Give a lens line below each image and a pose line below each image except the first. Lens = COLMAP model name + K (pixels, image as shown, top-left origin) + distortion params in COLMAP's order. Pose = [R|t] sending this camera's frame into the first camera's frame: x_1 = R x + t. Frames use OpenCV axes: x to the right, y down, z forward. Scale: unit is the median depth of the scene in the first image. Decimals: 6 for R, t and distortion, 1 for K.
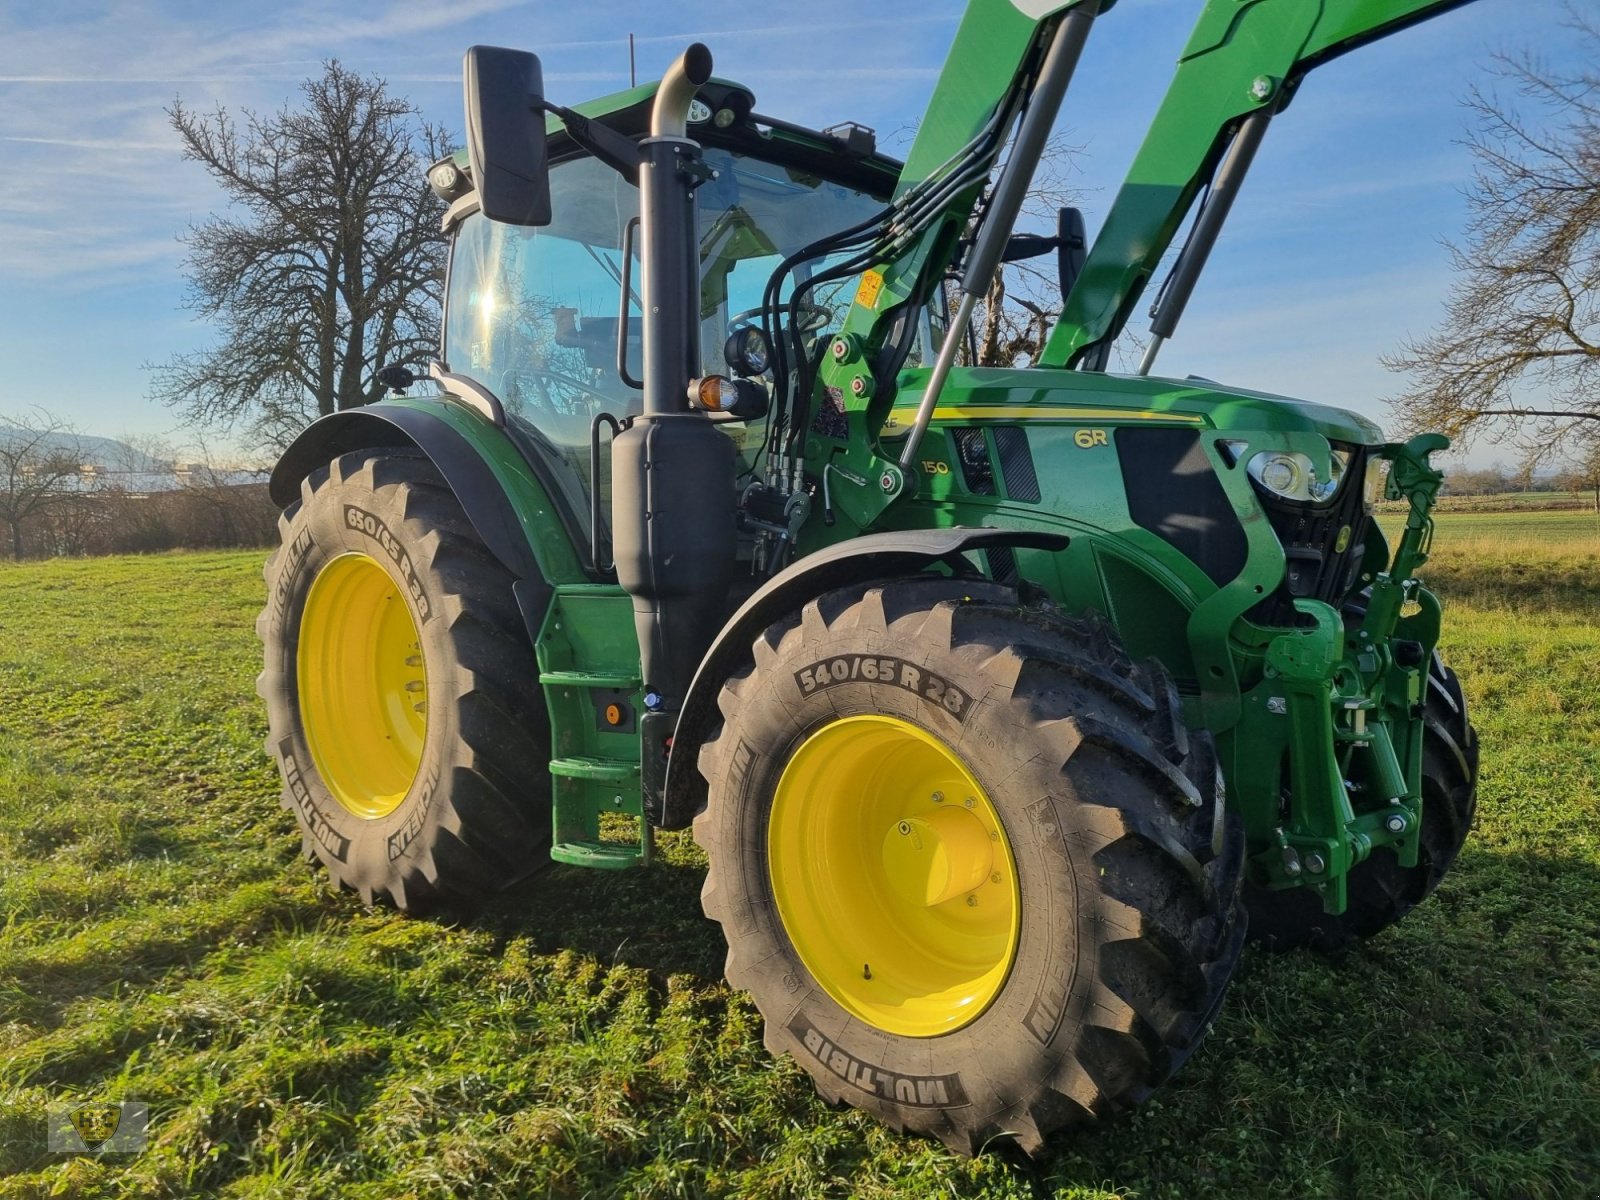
lens RADIAL K [[1200.3, 0, 799.6], [0, 1200.3, 592.0], [0, 0, 1]] dist [0.071015, -0.052923]
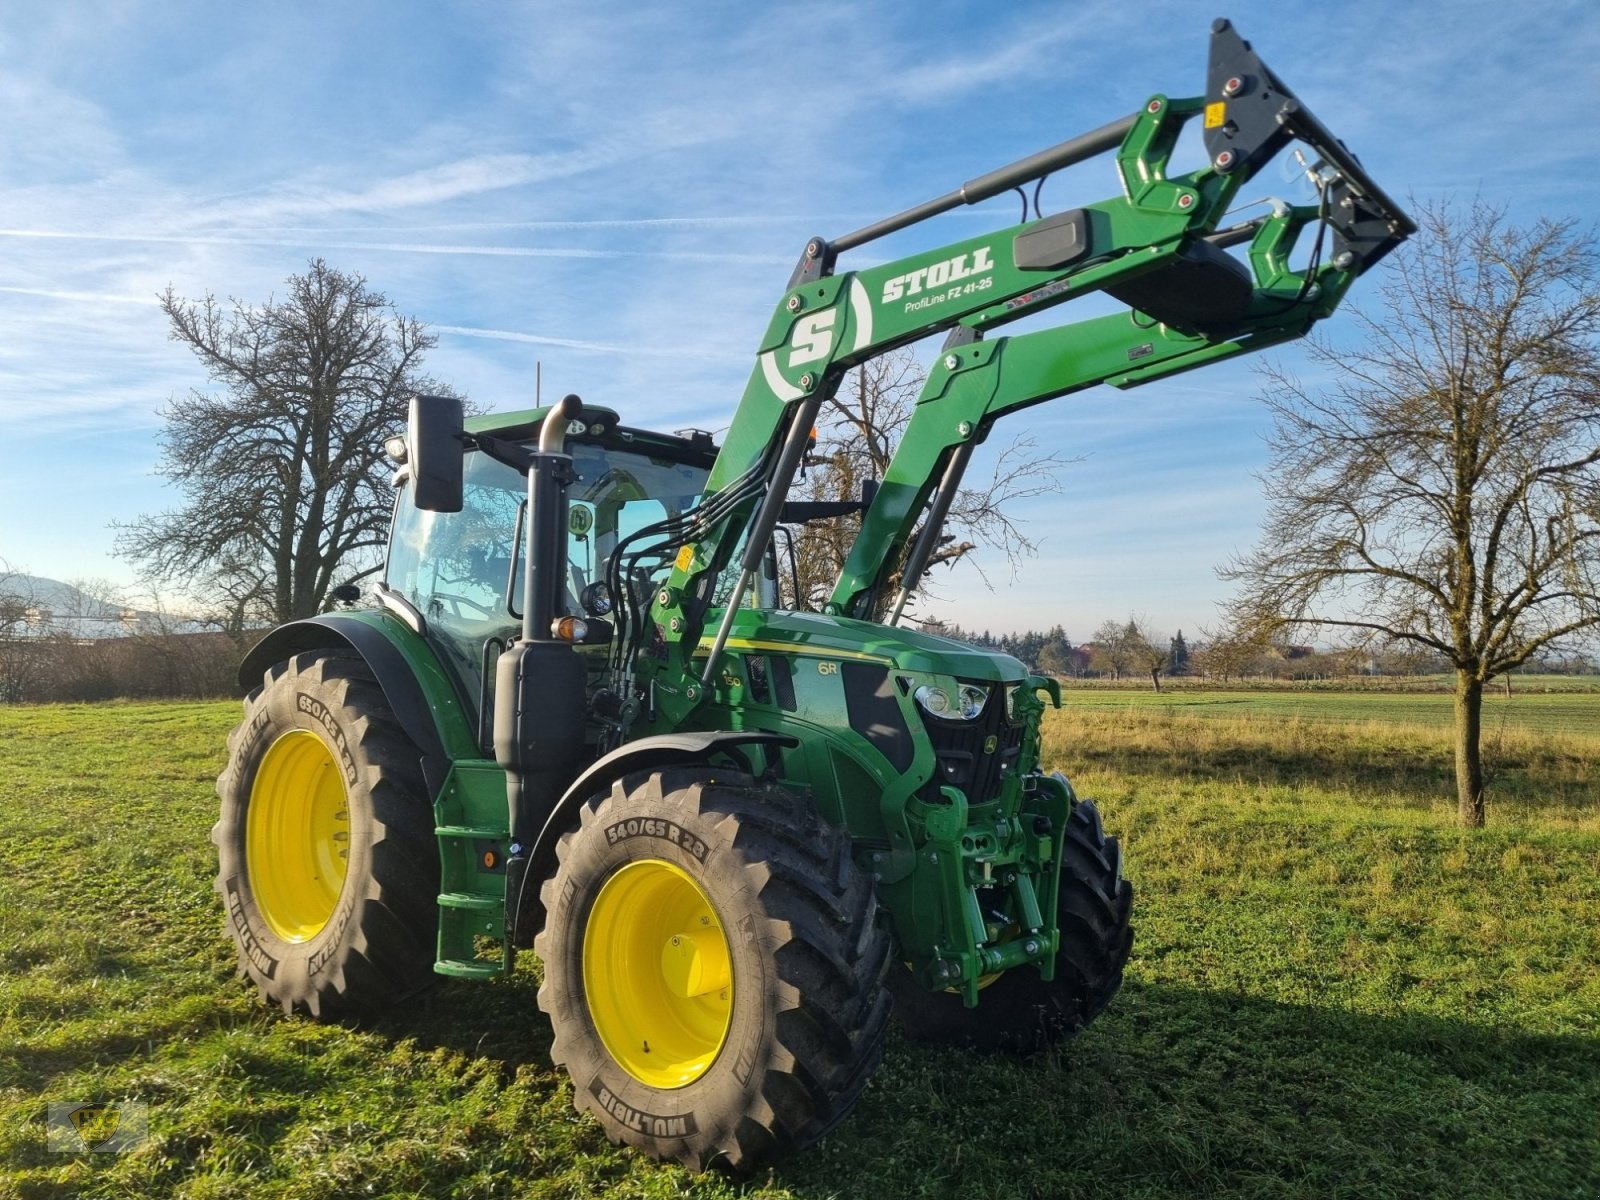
lens RADIAL K [[1200.3, 0, 798.3], [0, 1200.3, 578.5], [0, 0, 1]] dist [0.071015, -0.052923]
pose [[0.998926, 0.030213, 0.035126, 0.134391], [-0.024900, 0.989424, -0.142899, -0.023993], [-0.039072, 0.141870, 0.989114, -0.393450]]
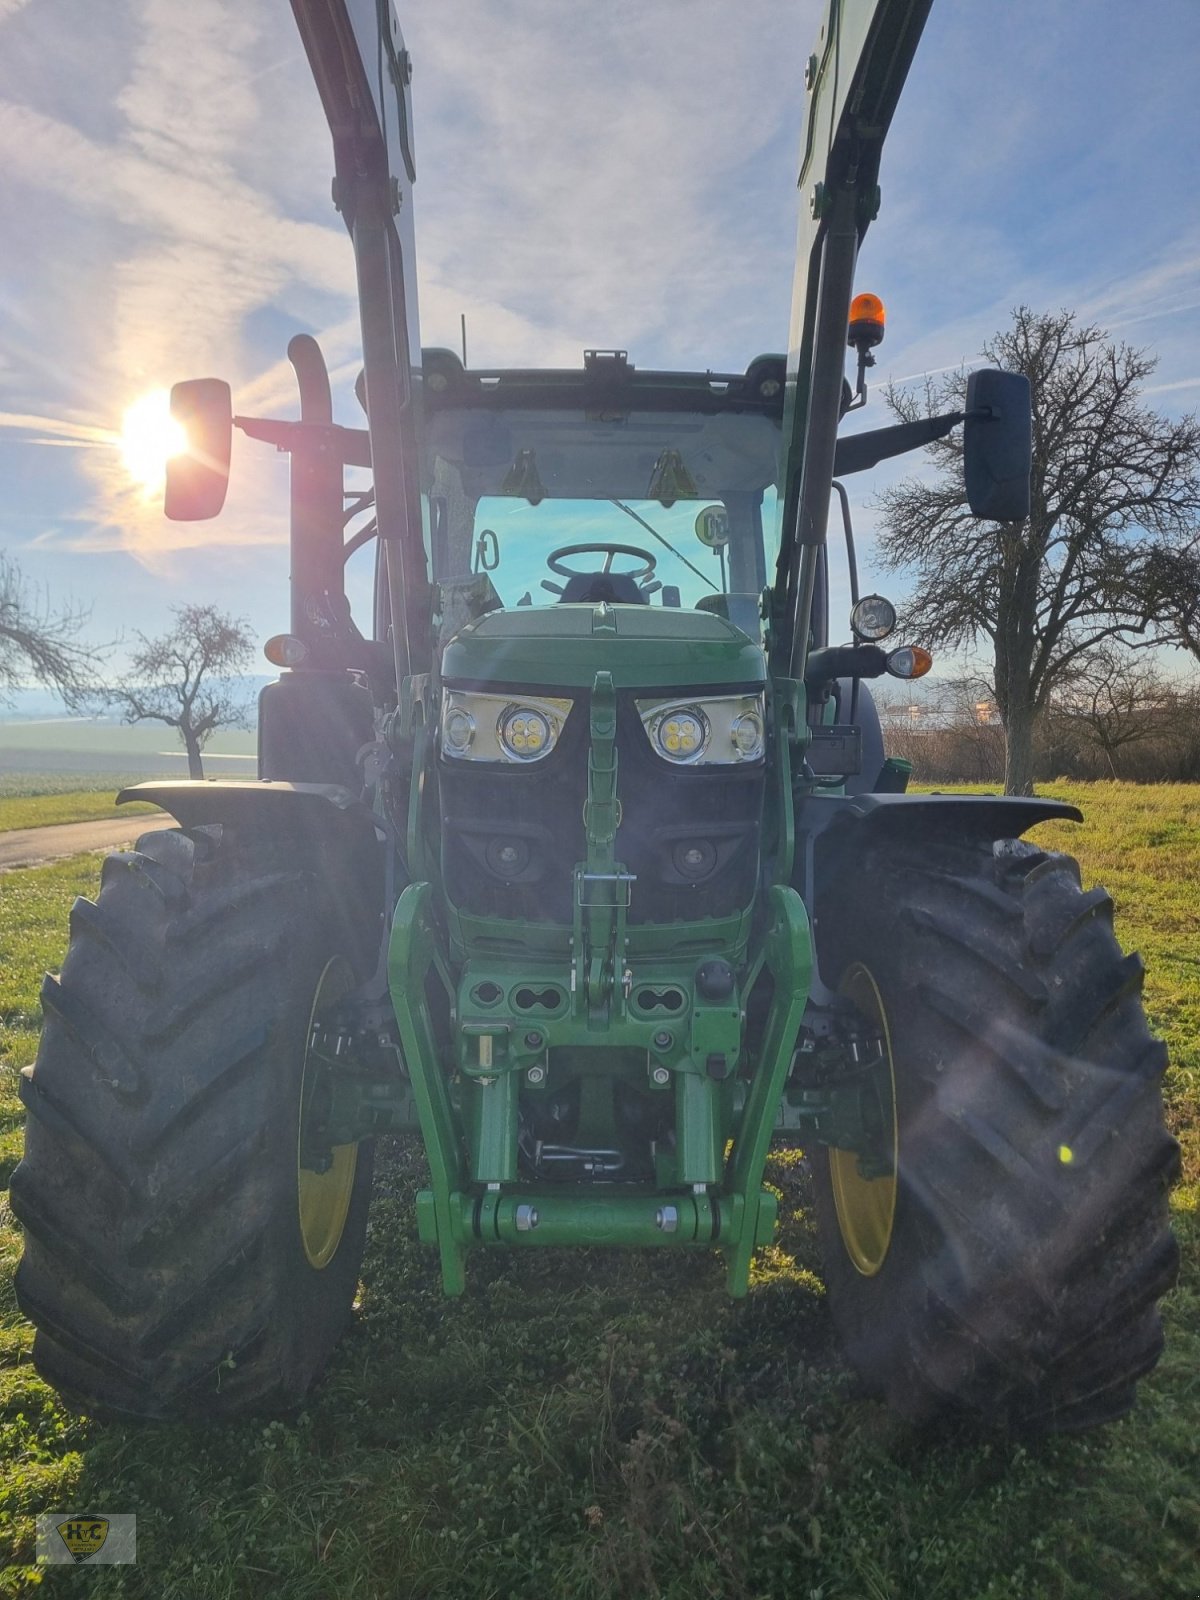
lens RADIAL K [[1200.3, 0, 605.5], [0, 1200.3, 792.4], [0, 0, 1]] dist [0.071015, -0.052923]
pose [[0.687225, 0.037209, -0.725491, 0.842830], [-0.058198, 0.998297, -0.003927, -0.044885], [0.724110, 0.044921, 0.688220, 0.419975]]
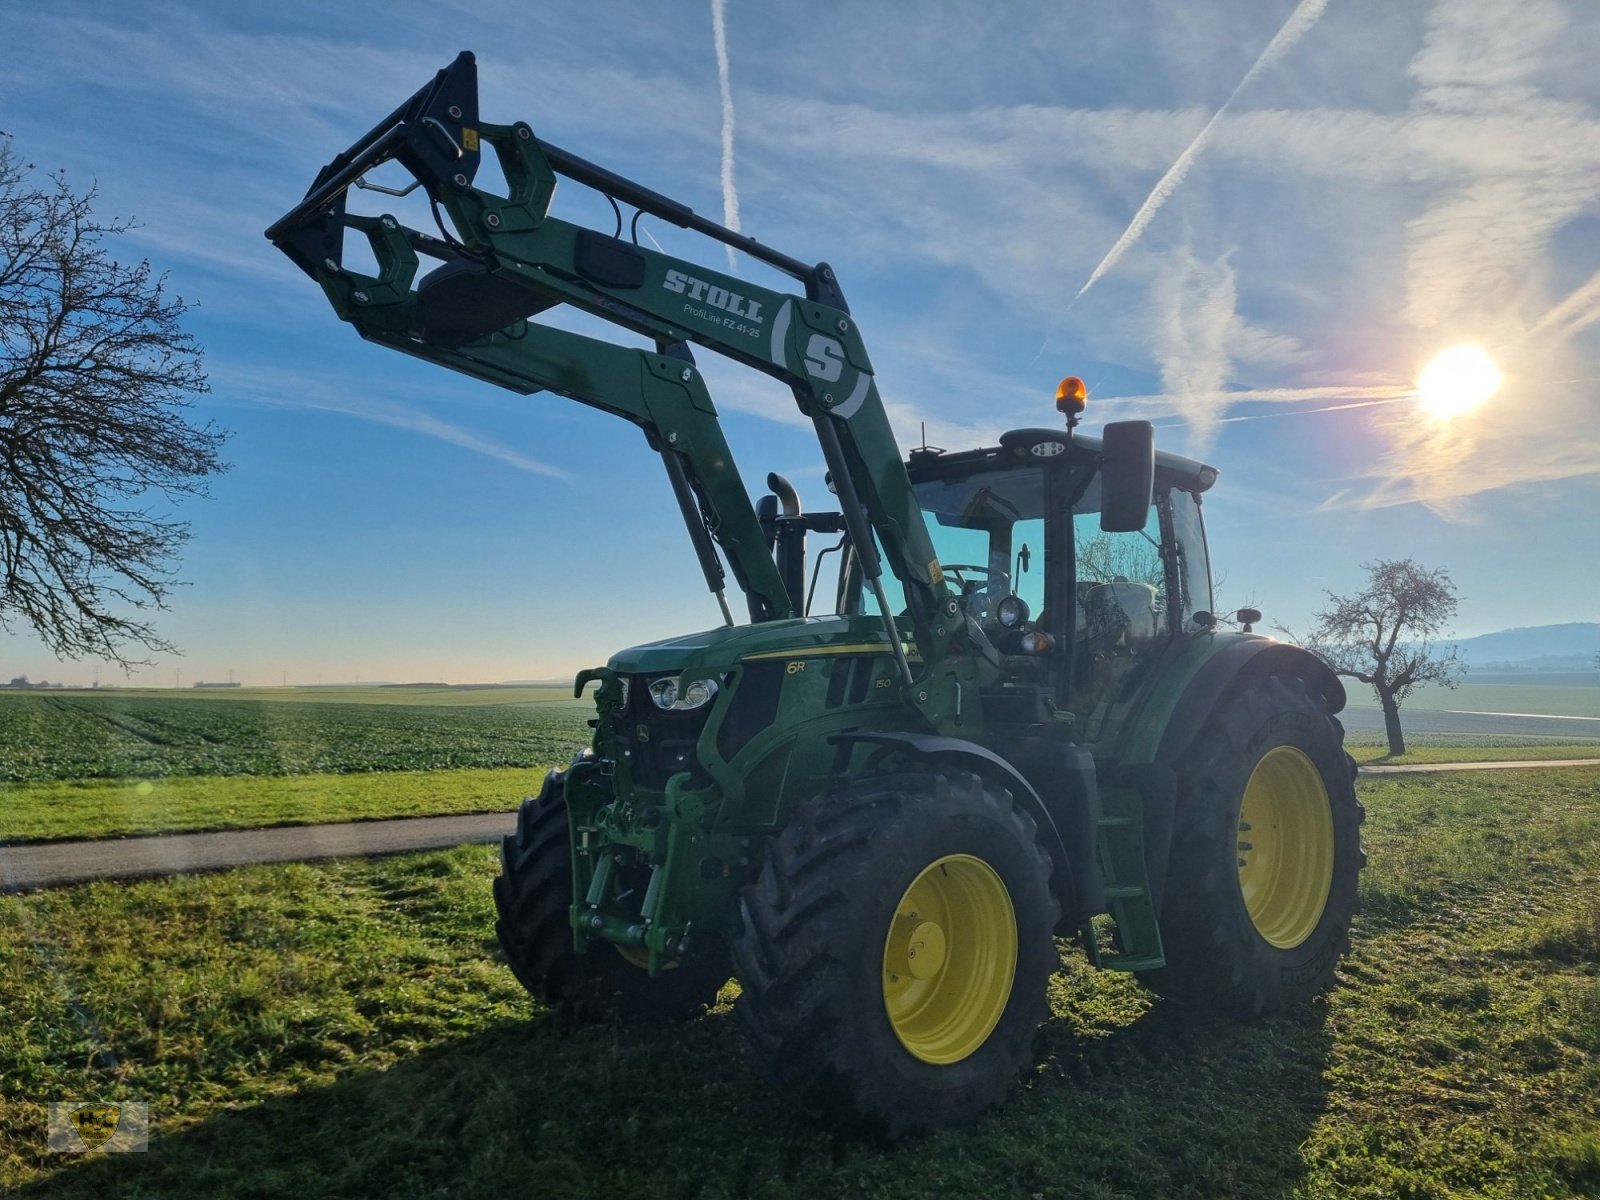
lens RADIAL K [[1200.3, 0, 802.9], [0, 1200.3, 591.5], [0, 0, 1]] dist [0.071015, -0.052923]
pose [[-0.090918, -0.079068, -0.992715, 1.692404], [-0.075726, 0.994506, -0.072275, -0.109376], [0.992975, 0.068603, -0.096405, 1.146887]]
